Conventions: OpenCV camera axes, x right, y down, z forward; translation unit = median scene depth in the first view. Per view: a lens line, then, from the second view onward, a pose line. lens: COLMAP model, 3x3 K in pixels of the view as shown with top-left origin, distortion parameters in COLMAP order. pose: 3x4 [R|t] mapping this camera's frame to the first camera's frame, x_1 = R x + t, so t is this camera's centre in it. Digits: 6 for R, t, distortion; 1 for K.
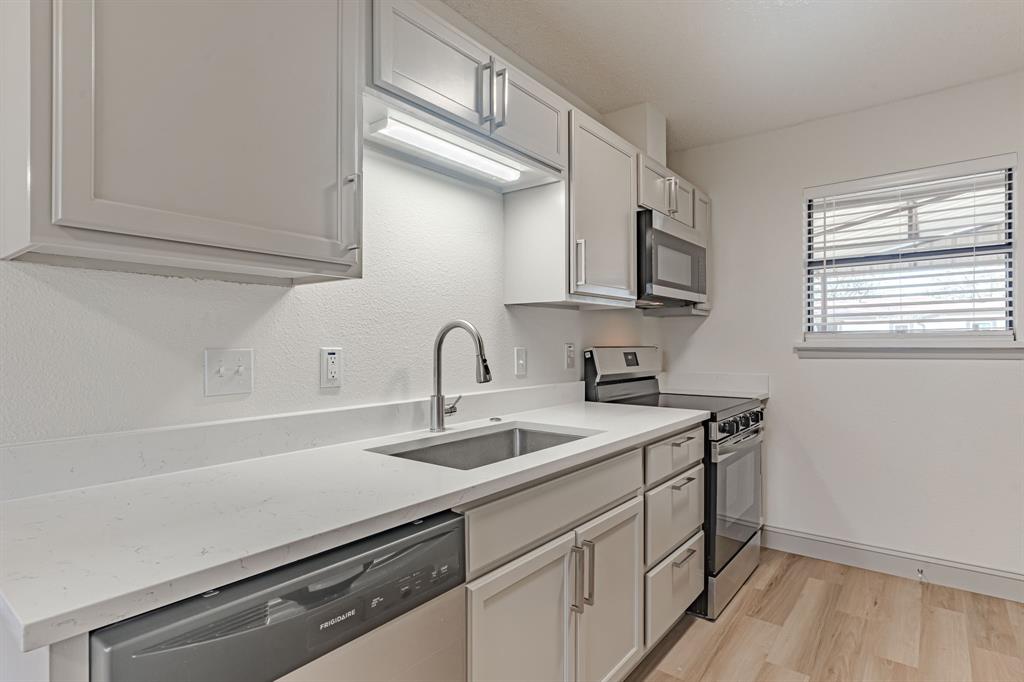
lens RADIAL K [[529.2, 0, 512.2], [0, 529.2, 345.1], [0, 0, 1]] dist [-0.004104, 0.000390]
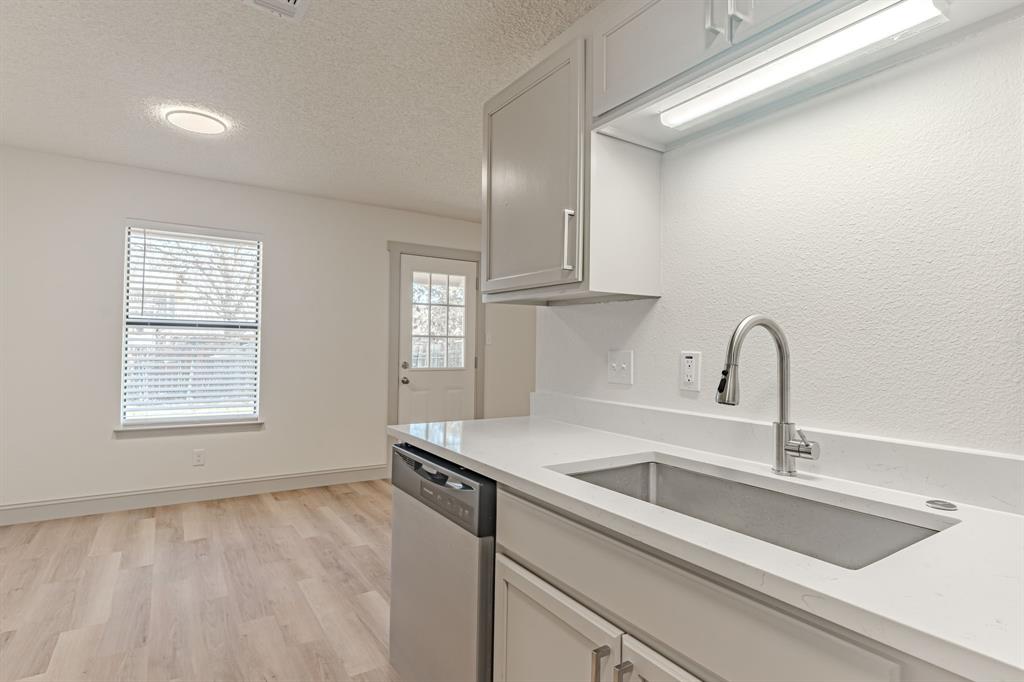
lens RADIAL K [[528.5, 0, 517.0], [0, 528.5, 343.9], [0, 0, 1]] dist [-0.004105, -0.000242]
pose [[-0.307853, -0.005093, -0.951420, 0.464418], [-0.015924, 0.999873, -0.000200, -0.002810], [0.951301, 0.015089, -0.307895, 0.640232]]
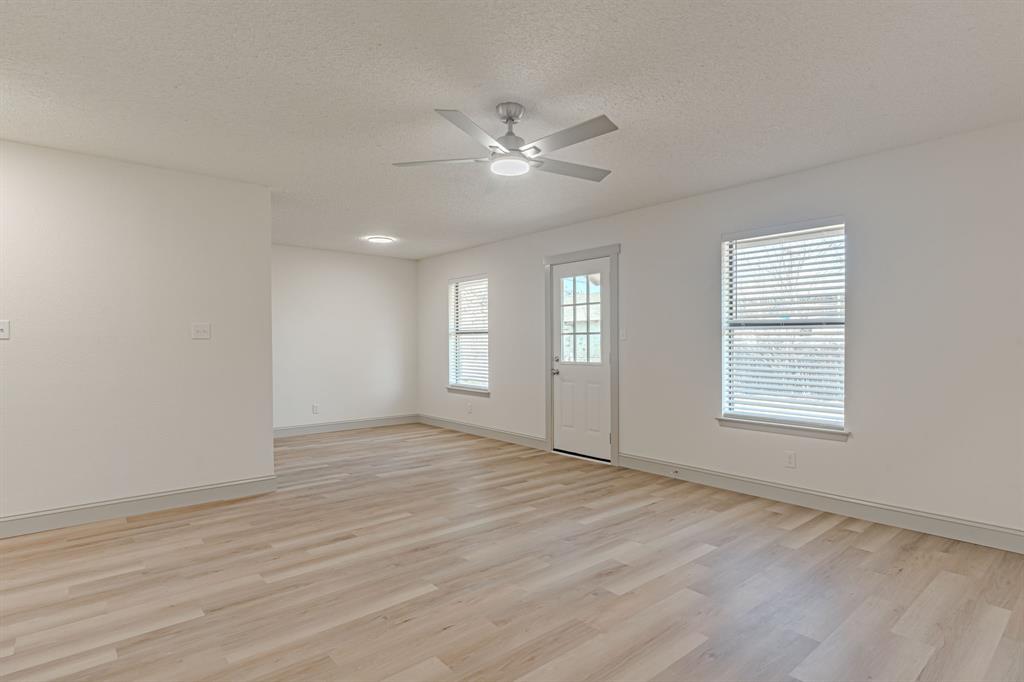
lens RADIAL K [[529.2, 0, 512.2], [0, 529.2, 345.1], [0, 0, 1]] dist [-0.004104, 0.000390]
pose [[-0.981194, 0.006611, 0.192910, -1.573037], [0.007931, 0.999950, 0.006067, 0.005929], [-0.192860, 0.007483, -0.981198, 1.976157]]
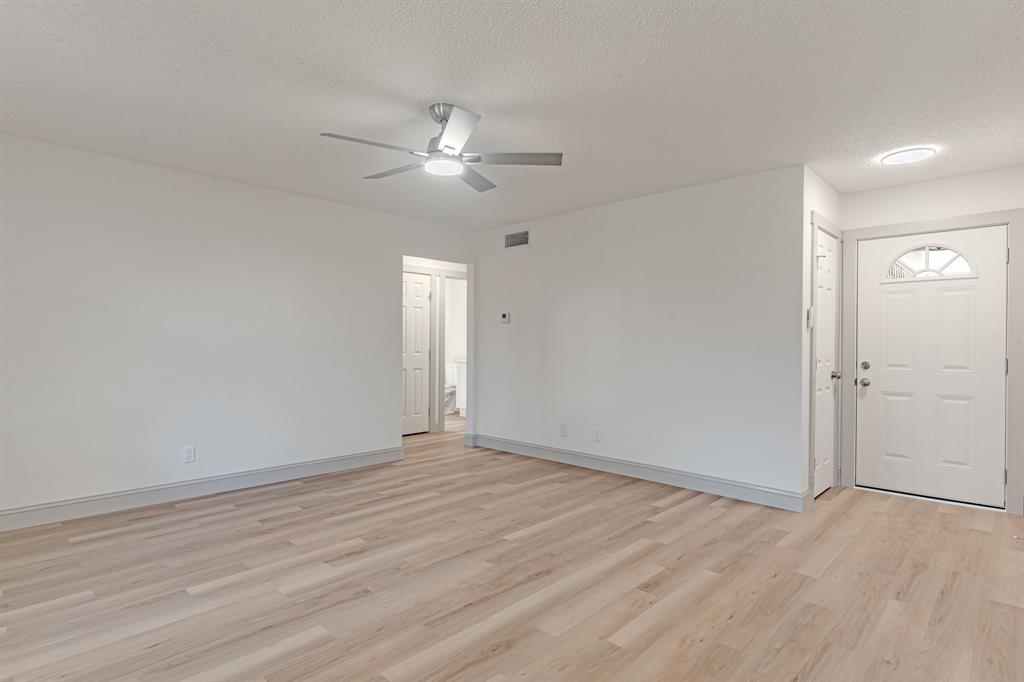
lens RADIAL K [[528.3, 0, 511.9], [0, 528.3, 344.8], [0, 0, 1]] dist [-0.001688, -0.000048]
pose [[0.995177, 0.011425, -0.097427, -1.079695], [-0.011123, 0.999931, 0.003644, 0.011164], [0.097462, -0.002542, 0.995236, -0.309500]]
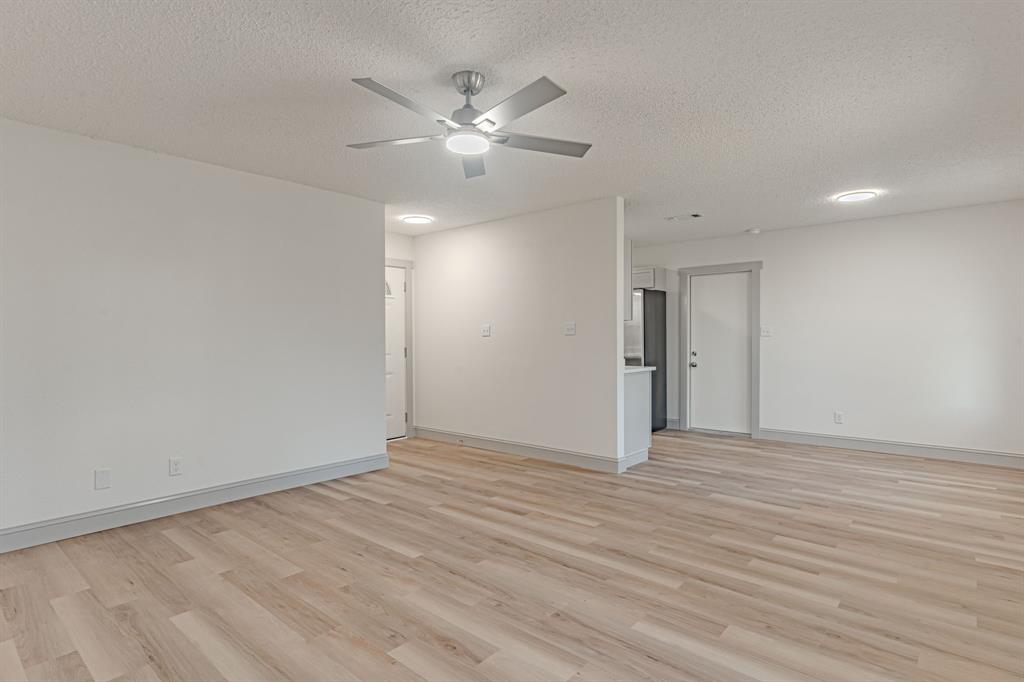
lens RADIAL K [[529.0, 0, 513.4], [0, 529.0, 344.2], [0, 0, 1]] dist [-0.003196, 0.000465]
pose [[0.043199, -0.005529, 0.999051, -2.382677], [0.005909, 0.999969, 0.005279, 0.012686], [-0.999049, 0.005675, 0.043230, 0.710309]]
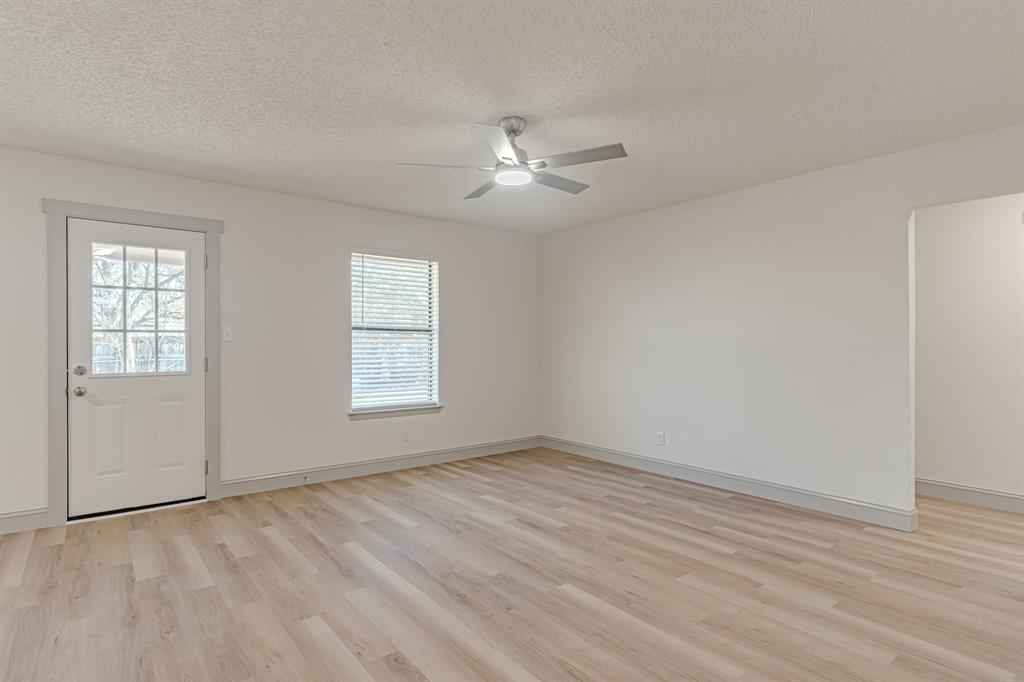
lens RADIAL K [[529.2, 0, 512.2], [0, 529.2, 345.1], [0, 0, 1]] dist [-0.004104, 0.000390]
pose [[-0.225828, 0.006810, -0.974143, -0.159340], [-0.001803, 0.999971, 0.007409, 0.000816], [0.974165, 0.003430, -0.225810, 1.116291]]
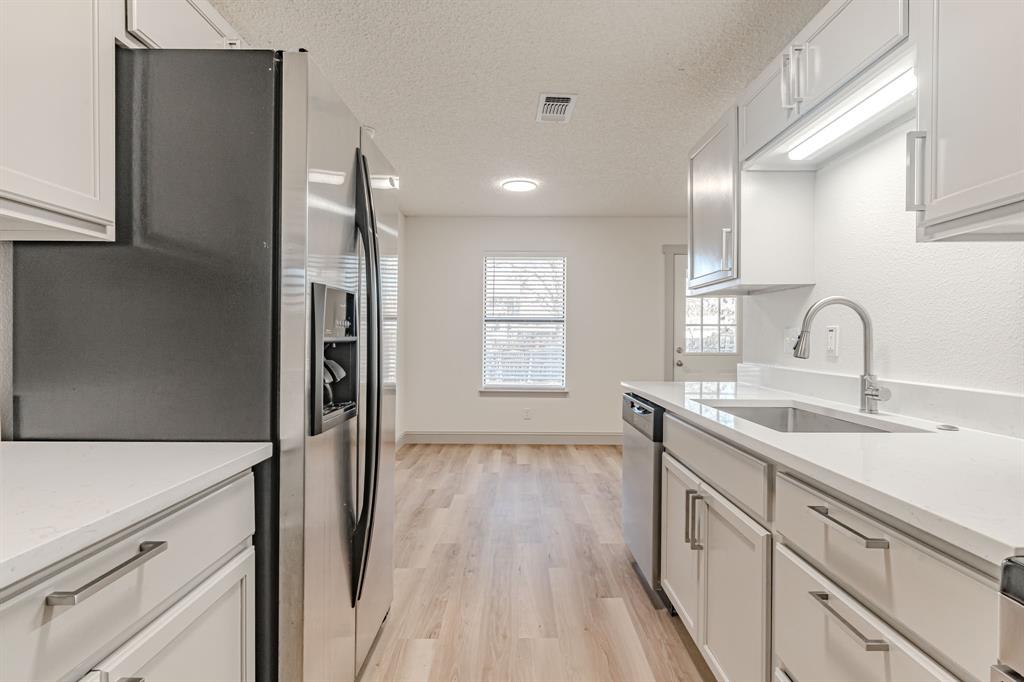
lens RADIAL K [[528.5, 0, 517.0], [0, 528.5, 343.9], [0, 0, 1]] dist [-0.004105, -0.000242]
pose [[-0.782538, 0.009491, -0.622530, 0.692043], [-0.001084, 0.999862, 0.016607, 0.018474], [0.622601, 0.013670, -0.782420, 0.993096]]
